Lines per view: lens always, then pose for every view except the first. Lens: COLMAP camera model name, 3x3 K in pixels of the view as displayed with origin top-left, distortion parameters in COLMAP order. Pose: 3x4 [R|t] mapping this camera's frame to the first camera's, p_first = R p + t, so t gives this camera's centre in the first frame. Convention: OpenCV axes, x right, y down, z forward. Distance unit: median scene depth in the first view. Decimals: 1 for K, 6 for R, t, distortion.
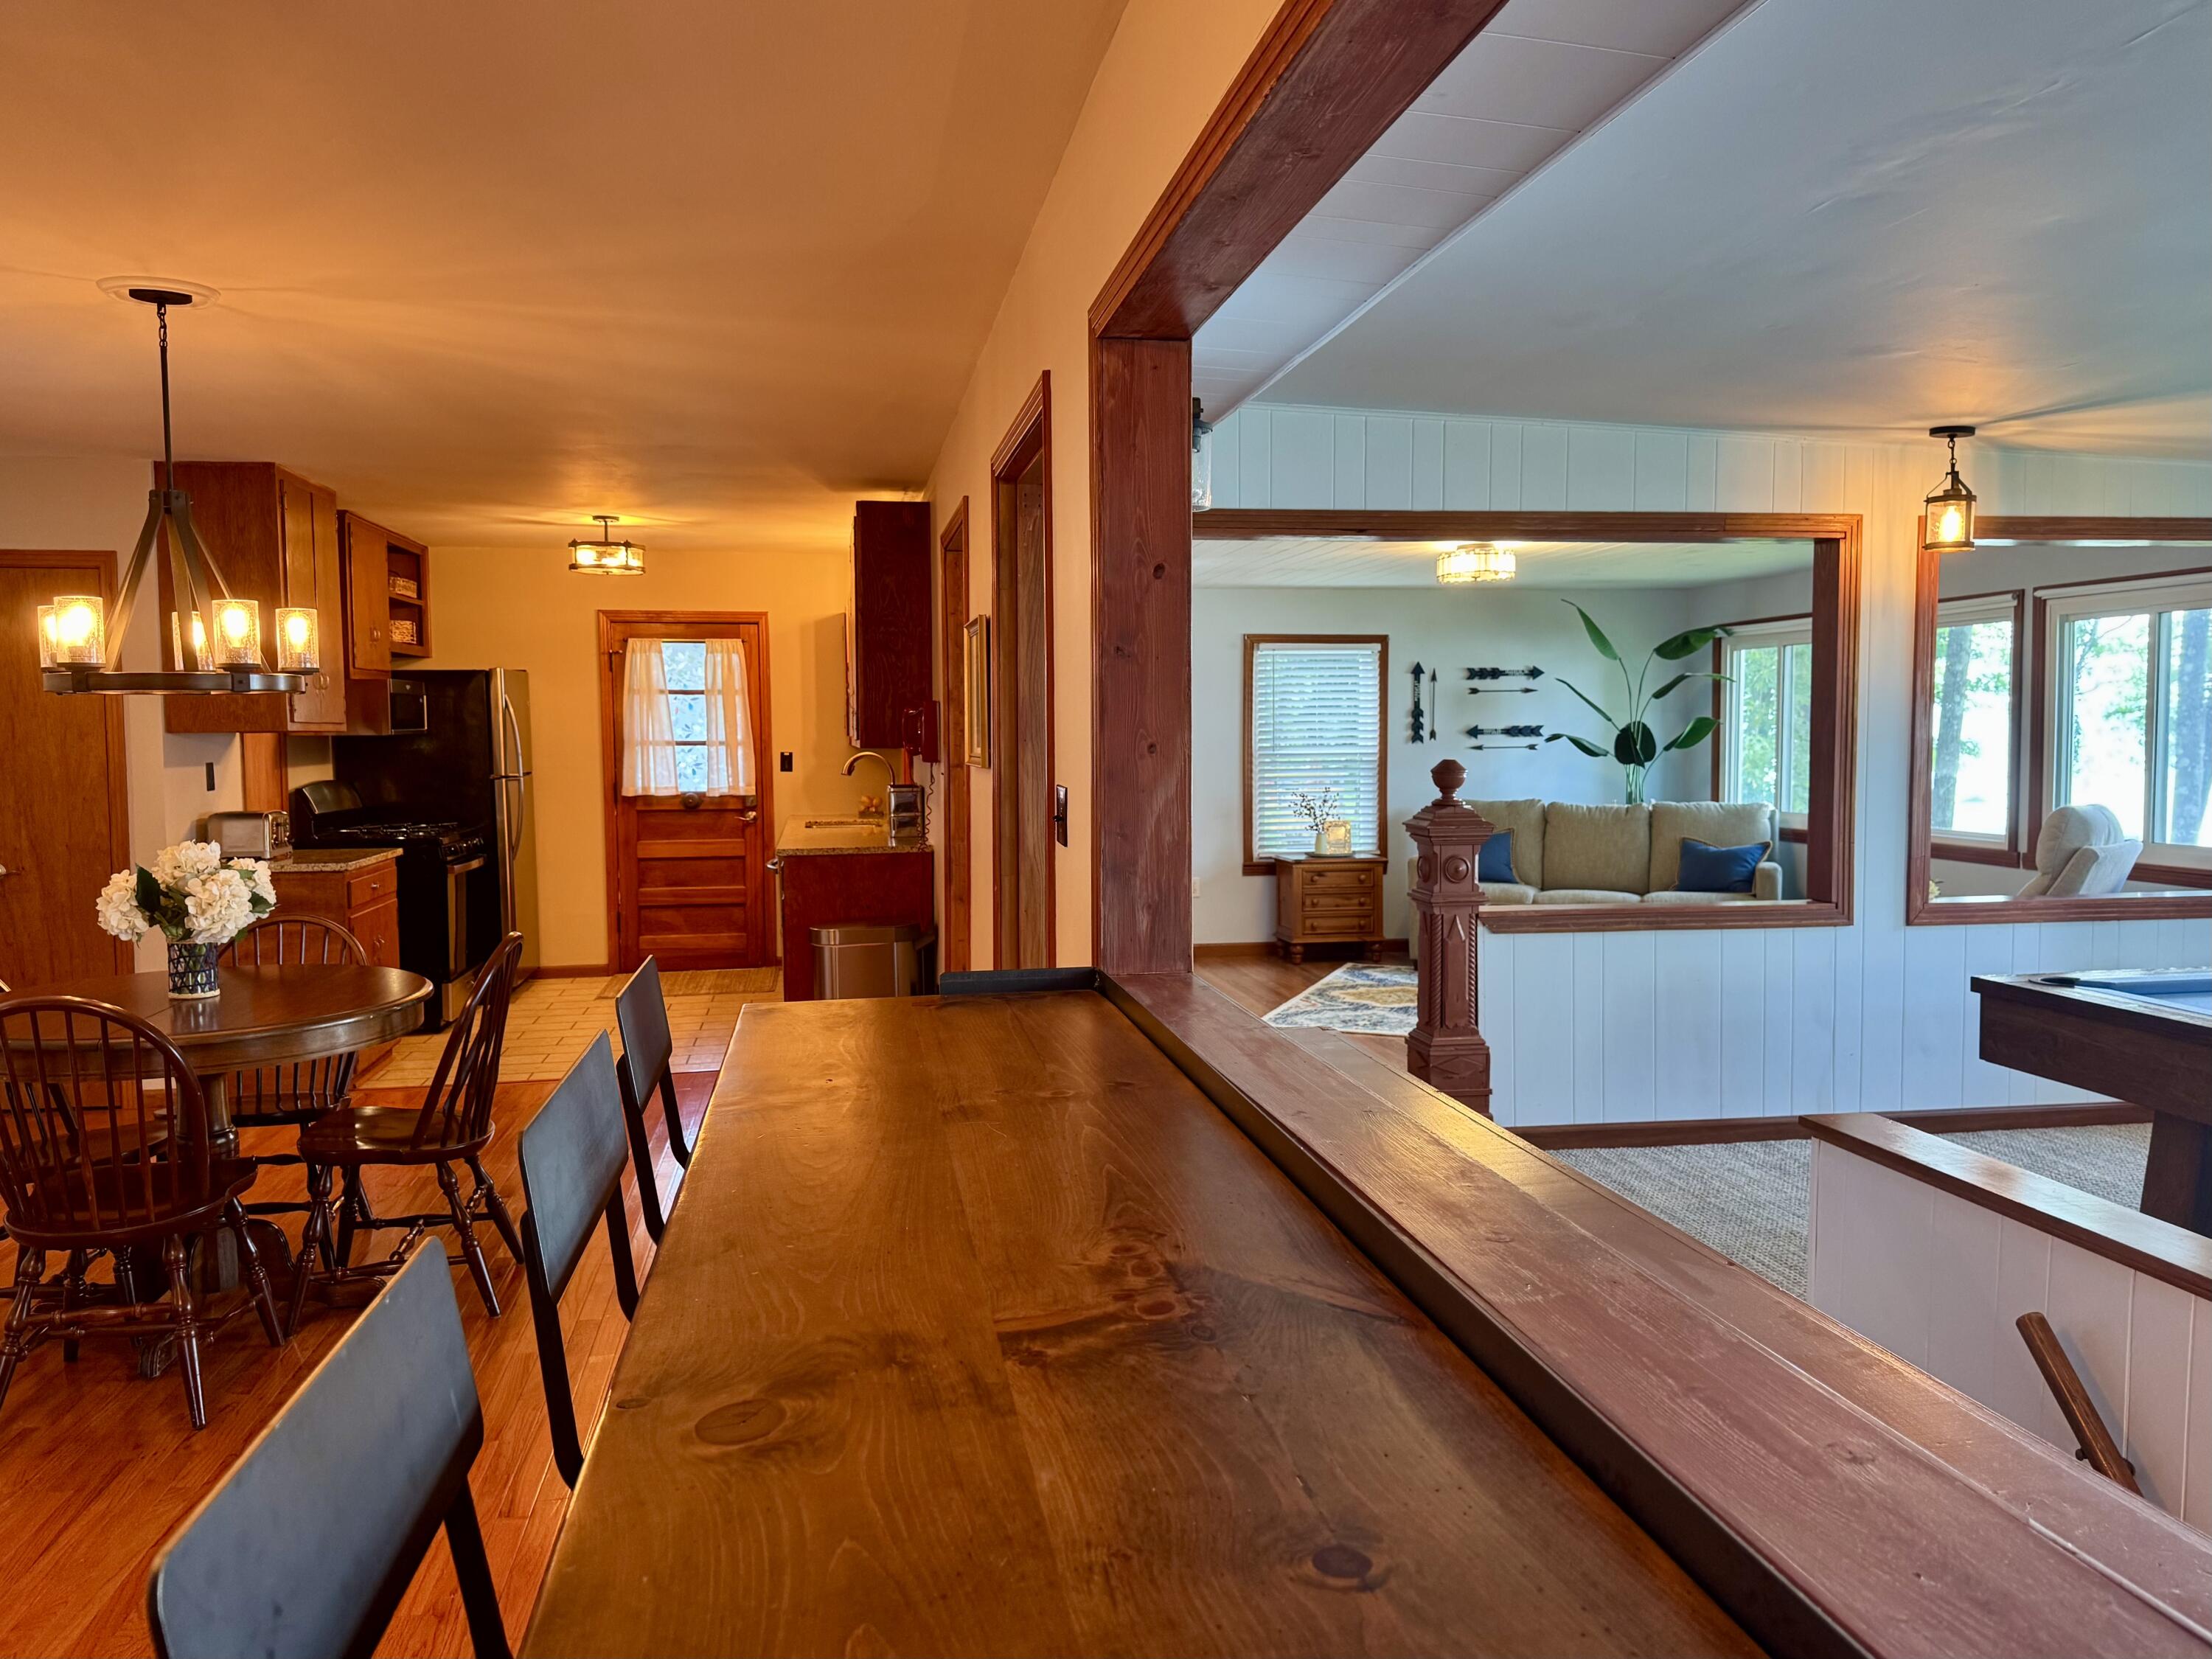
lens RADIAL K [[1635.4, 0, 1119.4], [0, 1635.4, 829.6], [0, 0, 1]] dist [0.151814, -0.172498]
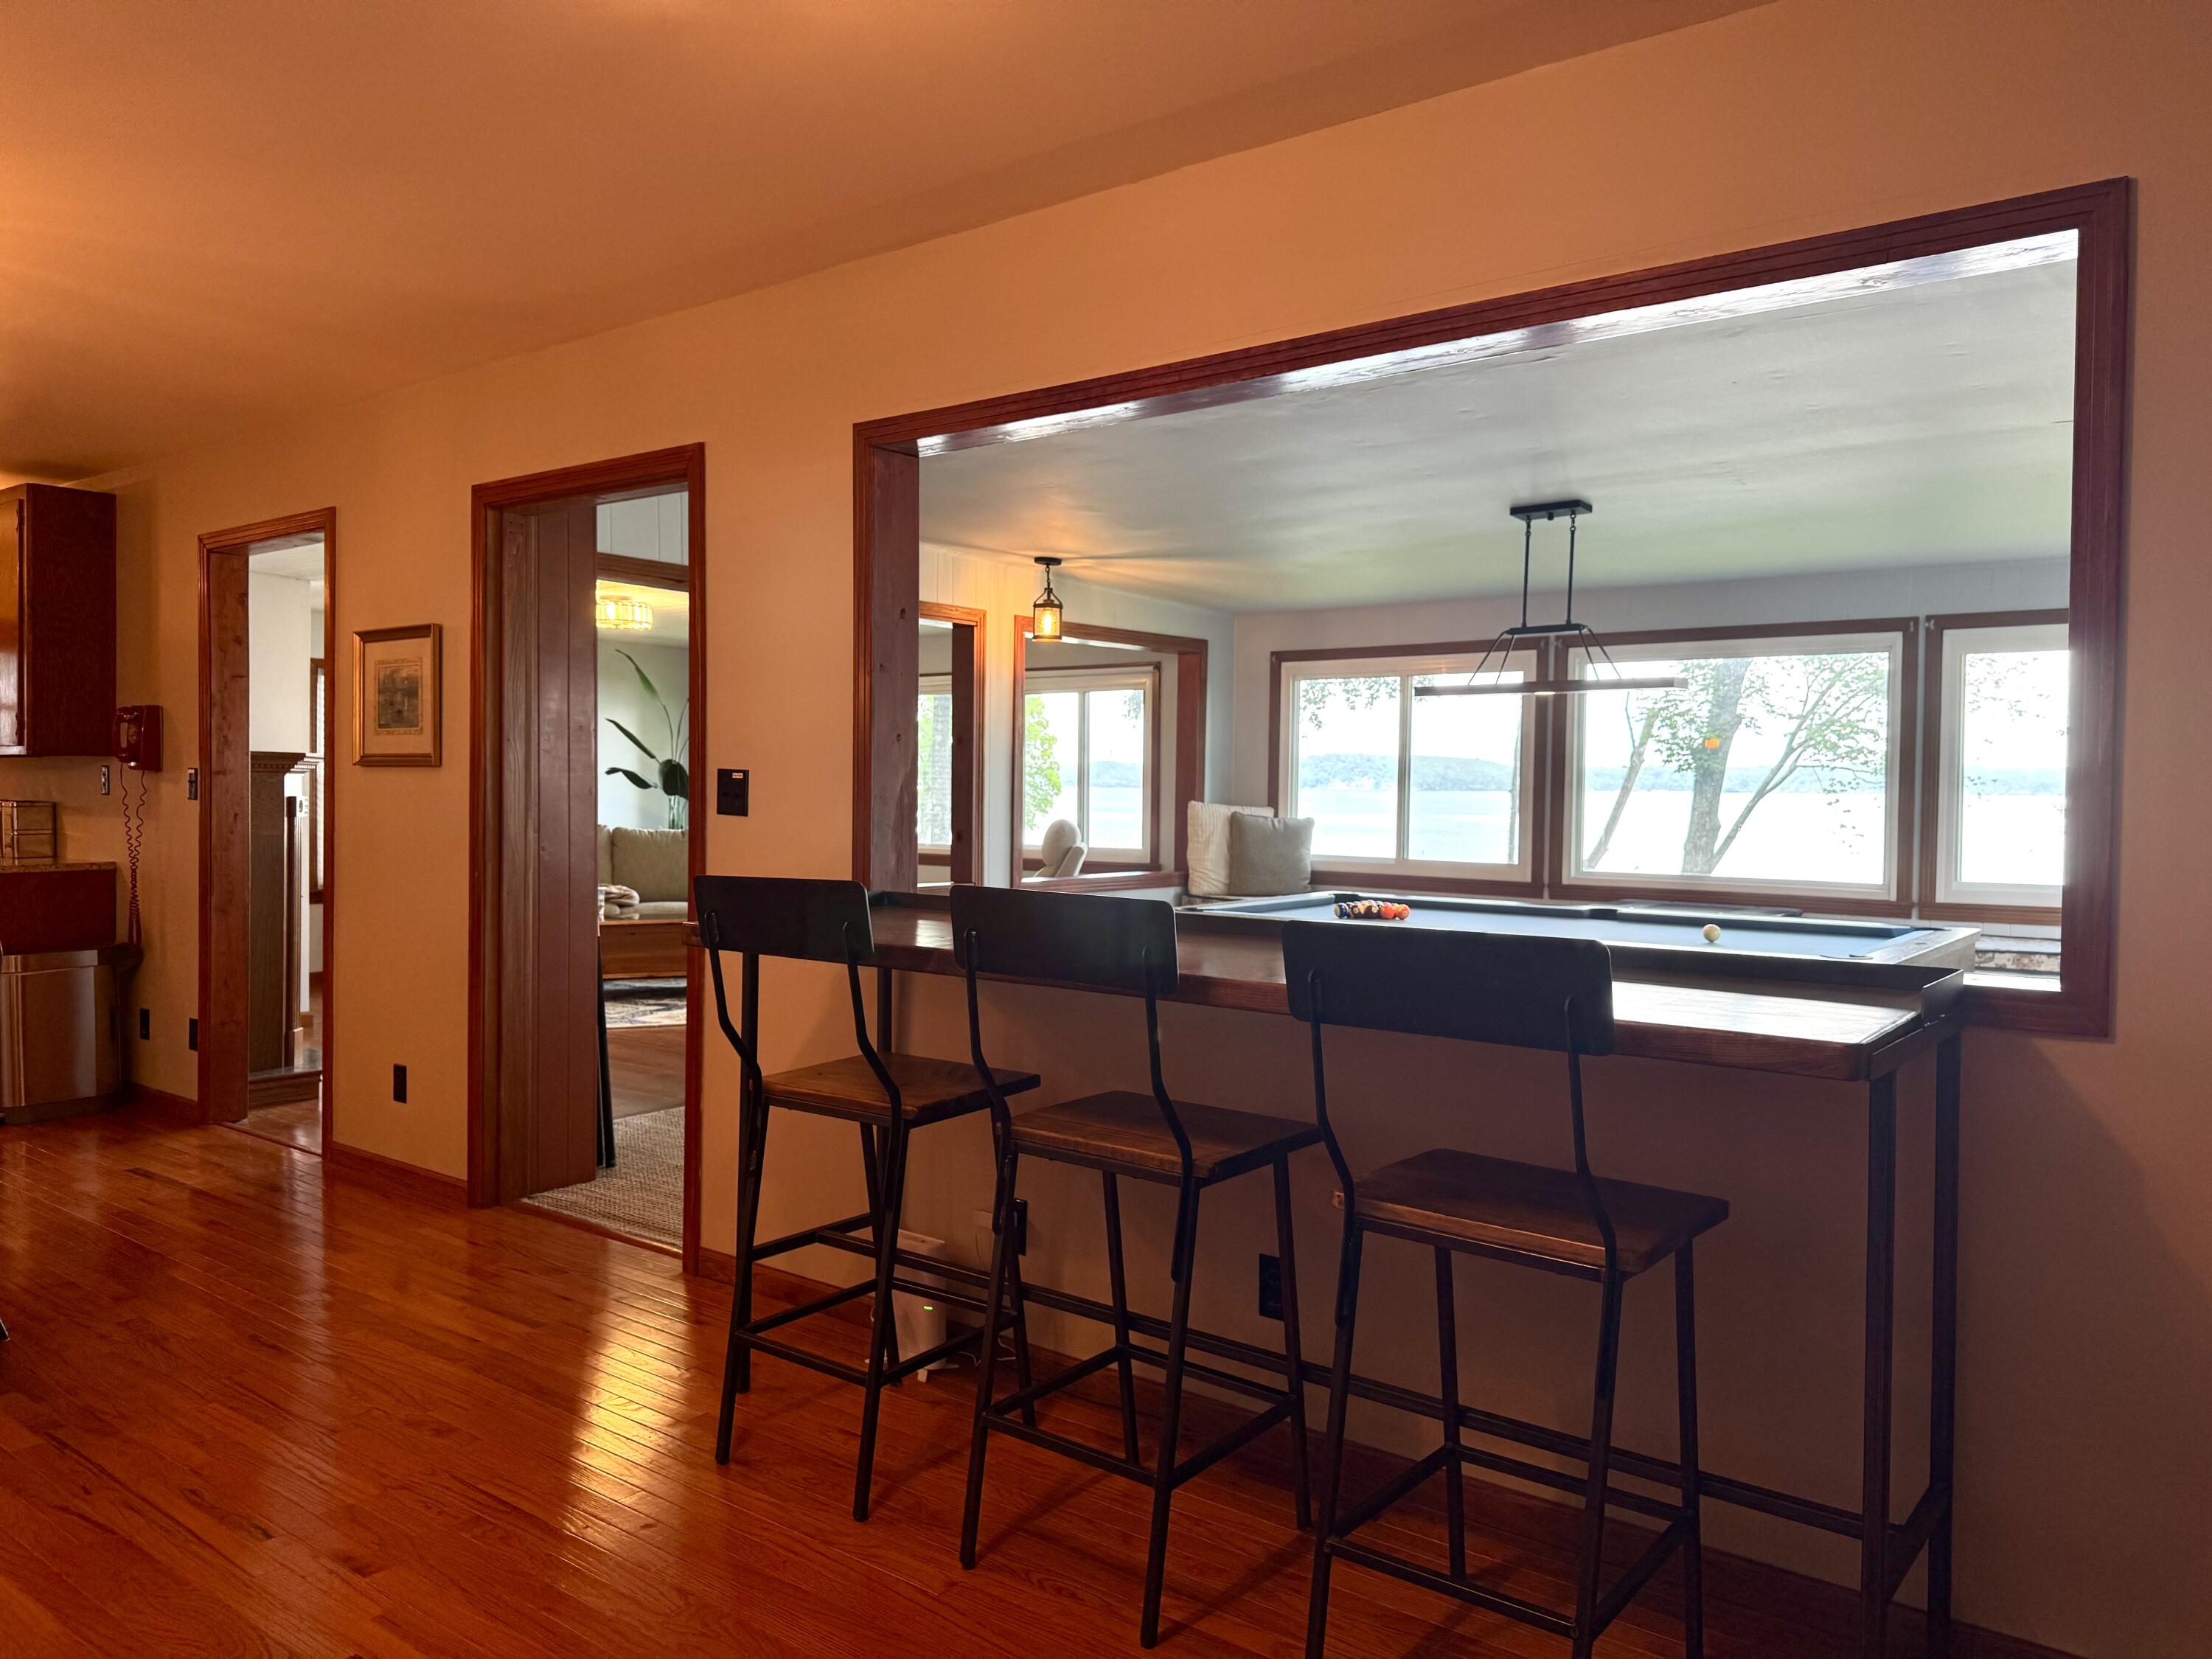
lens RADIAL K [[1561.3, 0, 1106.0], [0, 1561.3, 829.5], [0, 0, 1]] dist [0.097276, -0.138961]
pose [[0.740206, -0.002829, 0.672374, -0.228009], [0.025729, 0.999378, -0.024120, 0.020465], [-0.671887, 0.035153, 0.739819, -0.029803]]
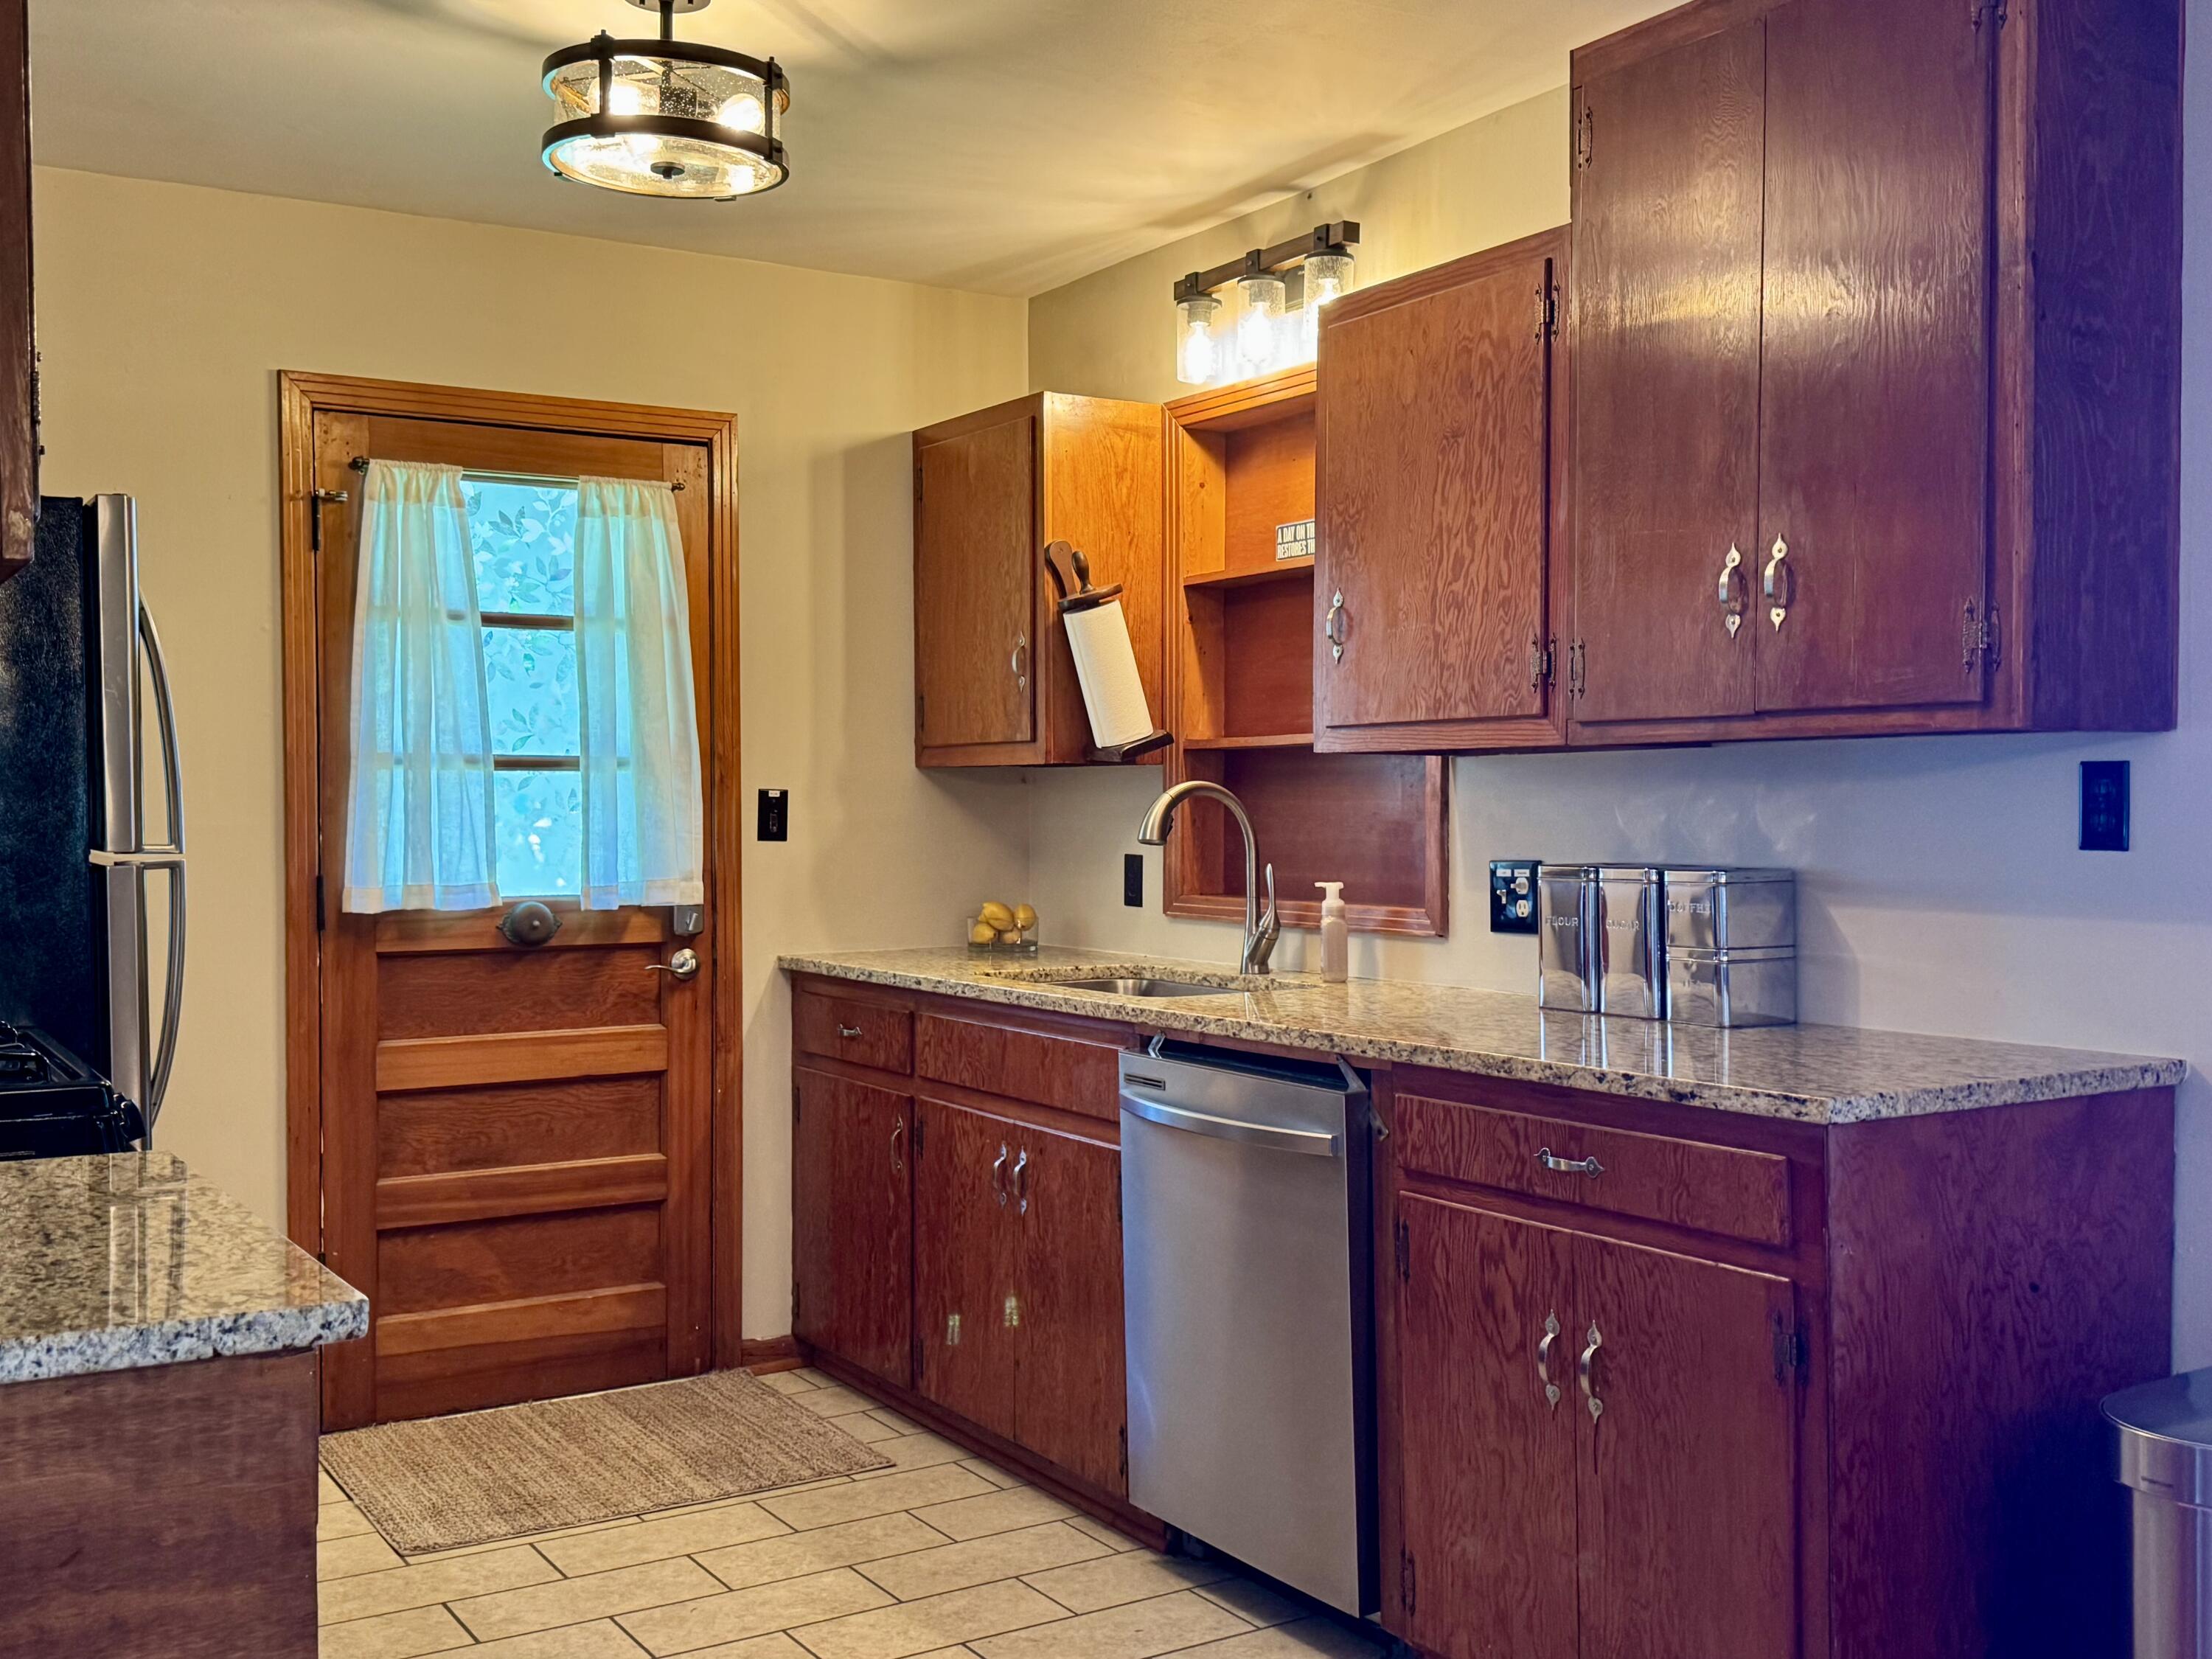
lens RADIAL K [[2247.7, 0, 1106.0], [0, 2247.7, 829.5], [0, 0, 1]] dist [0.154553, -0.316522]
pose [[0.930253, 0.000533, 0.366919, -0.335529], [0.018772, 0.998620, -0.049042, -0.011714], [-0.366439, 0.052509, 0.928959, 0.515182]]
